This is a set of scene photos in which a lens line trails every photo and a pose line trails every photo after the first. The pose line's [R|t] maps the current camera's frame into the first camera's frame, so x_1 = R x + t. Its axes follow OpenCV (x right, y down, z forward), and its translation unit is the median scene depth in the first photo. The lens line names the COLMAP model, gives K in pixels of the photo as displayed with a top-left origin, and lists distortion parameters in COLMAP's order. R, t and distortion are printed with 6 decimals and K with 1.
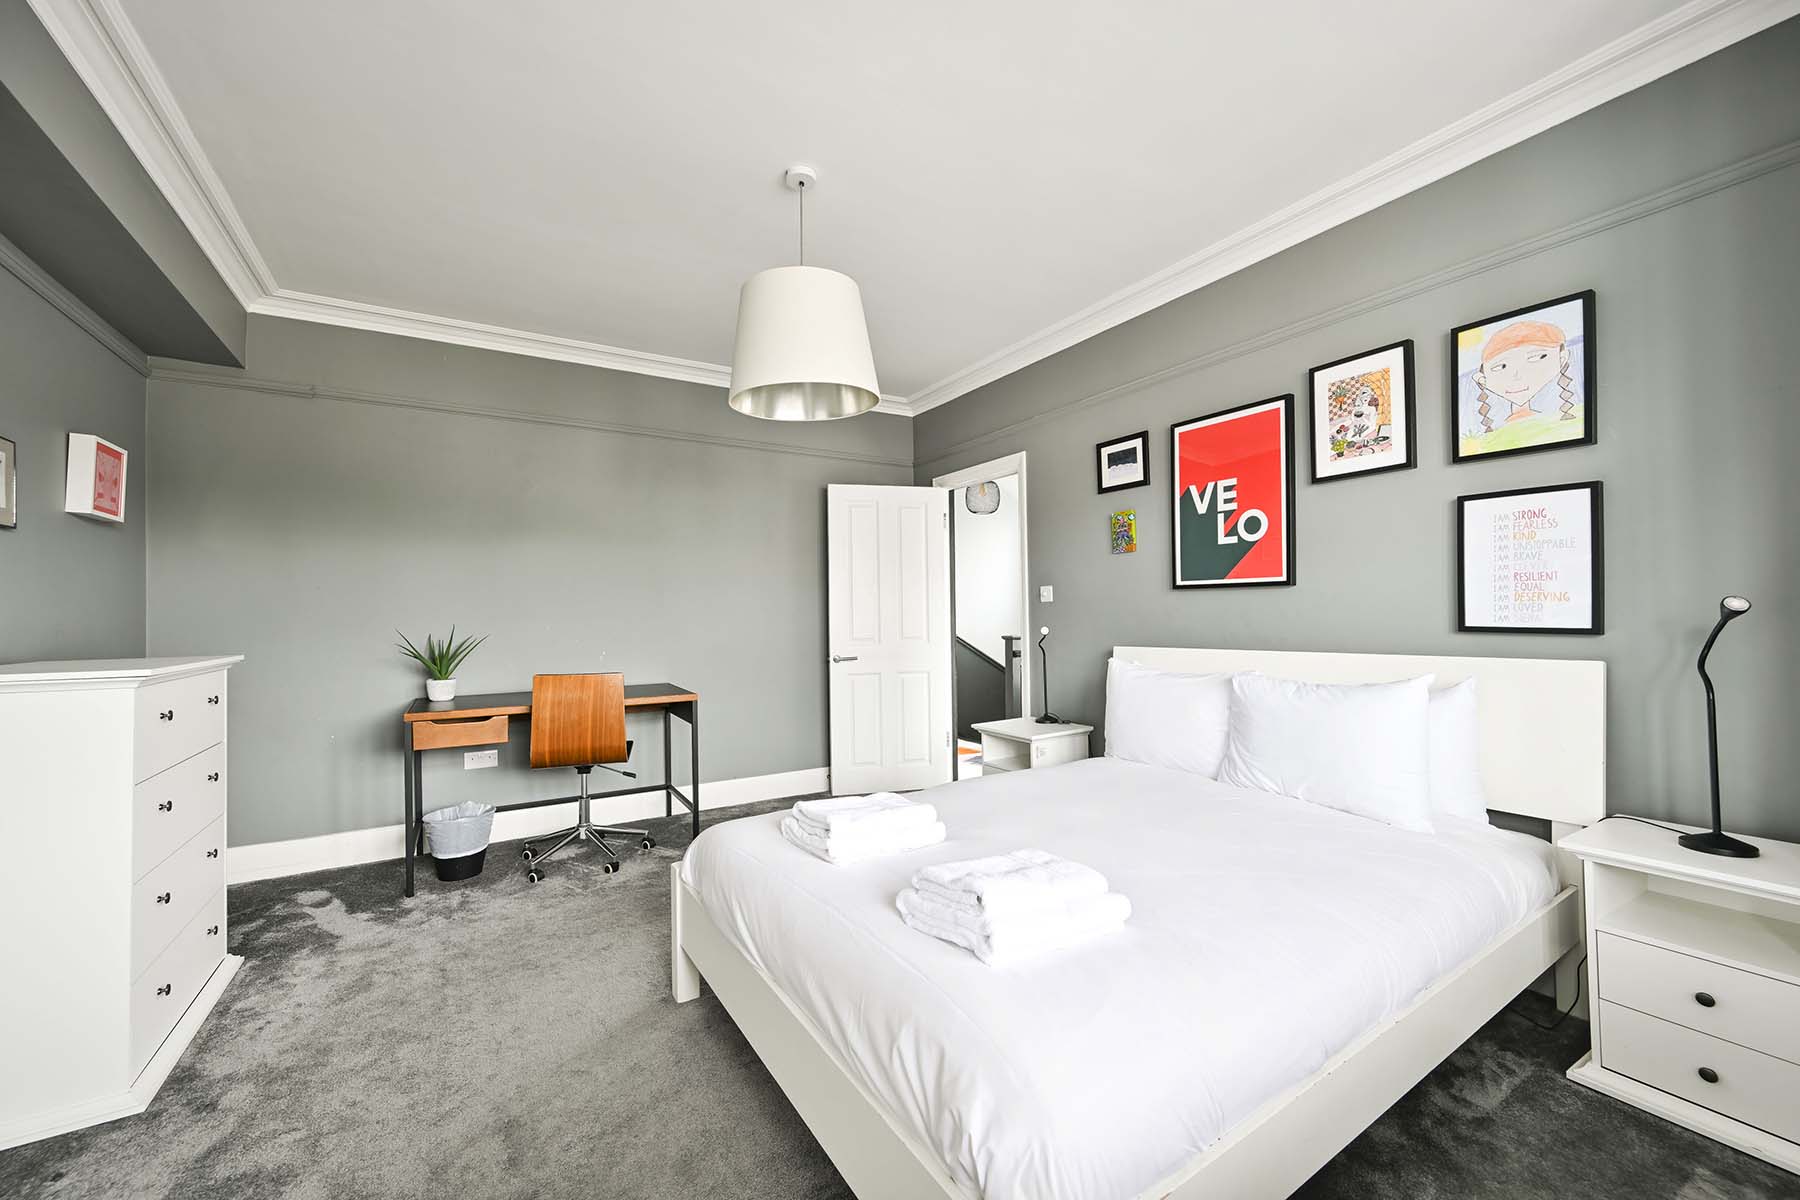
lens RADIAL K [[701.1, 0, 903.4], [0, 701.1, 602.2], [0, 0, 1]] dist [-0.007854, 0.001724]
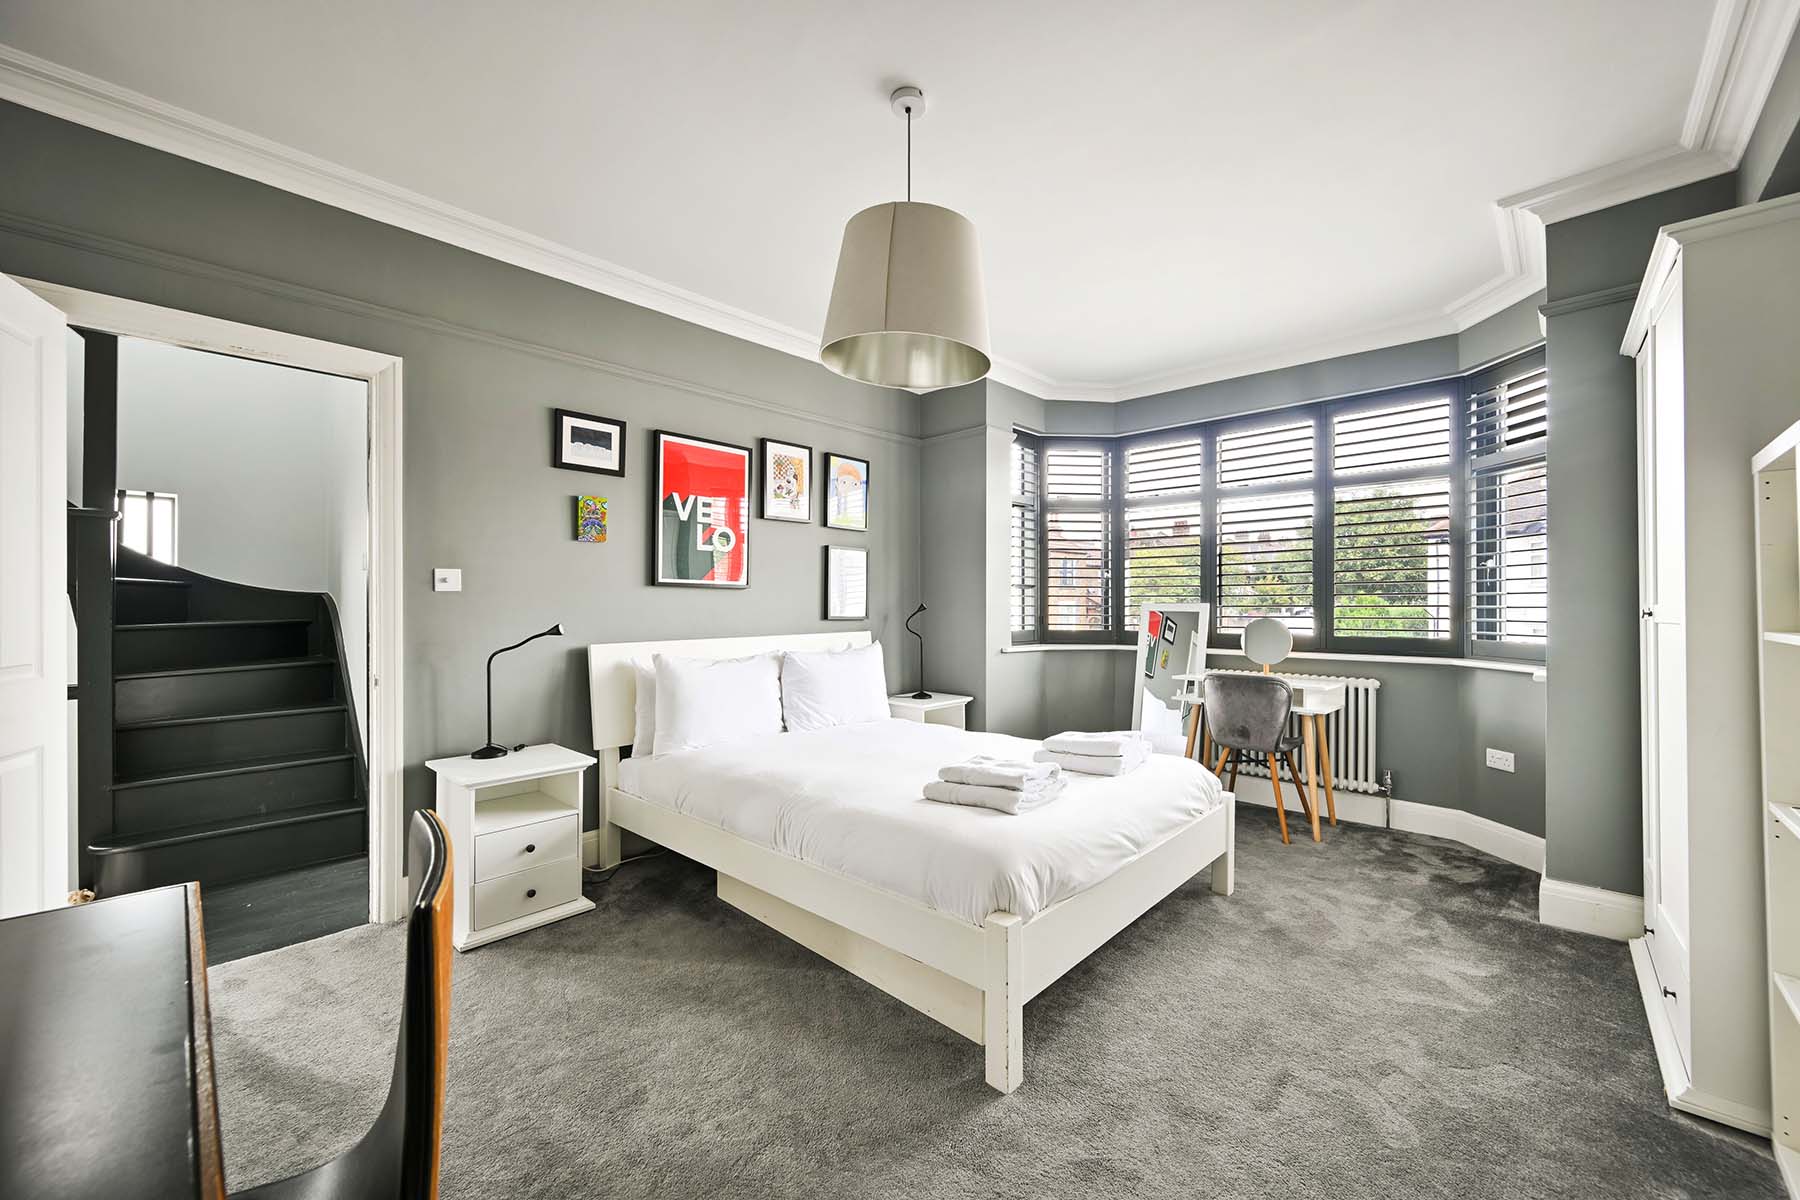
lens RADIAL K [[701.1, 0, 913.3], [0, 701.1, 600.7], [0, 0, 1]] dist [-0.007854, 0.001724]
pose [[-0.259820, 0.021523, 0.965417, -0.768792], [-0.013306, 0.999577, -0.025866, 0.027402], [-0.965565, -0.019566, -0.259423, 0.949981]]
